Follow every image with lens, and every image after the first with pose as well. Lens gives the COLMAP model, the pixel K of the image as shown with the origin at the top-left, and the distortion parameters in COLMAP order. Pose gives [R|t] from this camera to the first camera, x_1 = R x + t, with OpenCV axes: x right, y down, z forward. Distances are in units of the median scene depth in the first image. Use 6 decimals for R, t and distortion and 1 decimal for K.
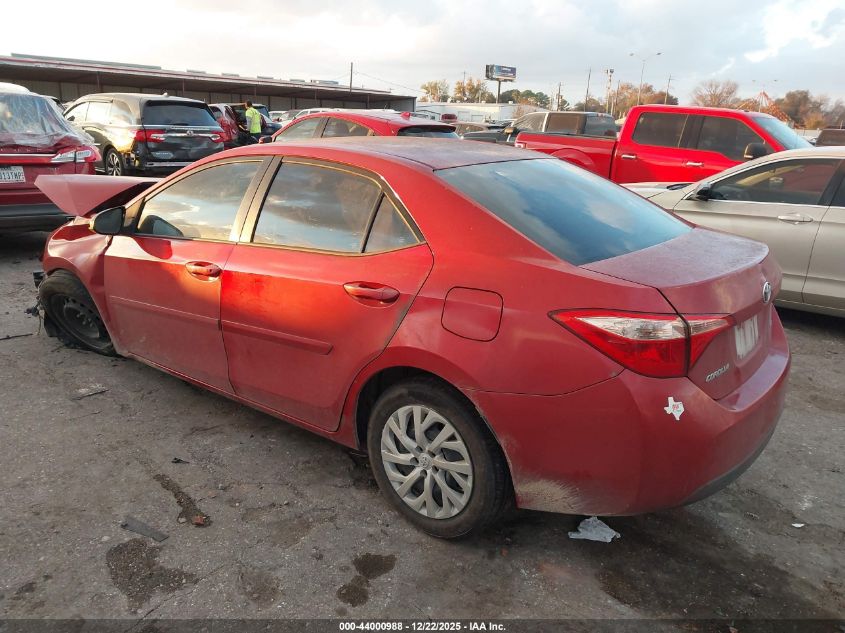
lens RADIAL K [[692.3, 0, 413.2], [0, 692.3, 313.1], [0, 0, 1]] dist [-0.001819, 0.010339]
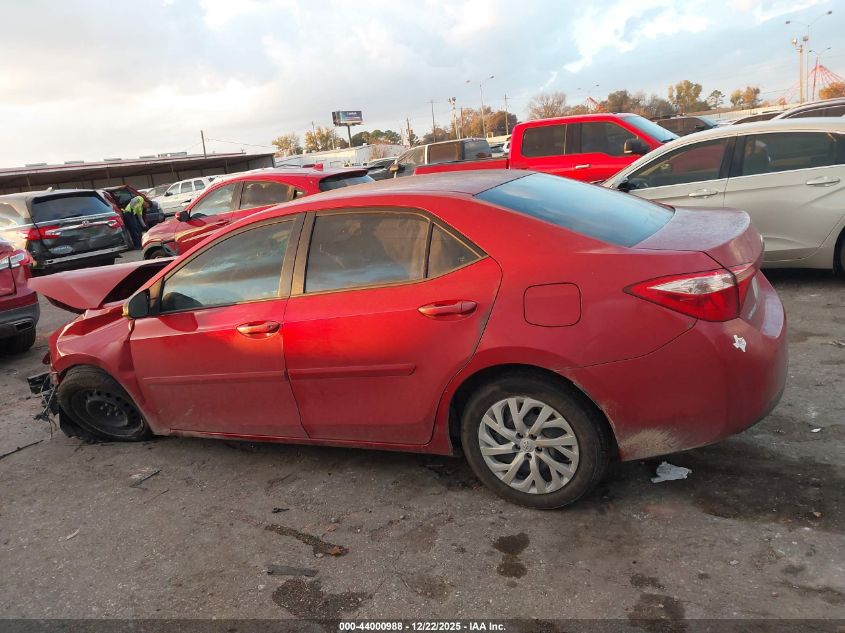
lens RADIAL K [[692.3, 0, 413.2], [0, 692.3, 313.1], [0, 0, 1]] dist [-0.001819, 0.010339]
pose [[0.965163, -0.201012, 0.167493, -0.214620], [0.210843, 0.976576, -0.042956, 0.008880], [-0.154935, 0.076775, 0.984937, -0.070682]]
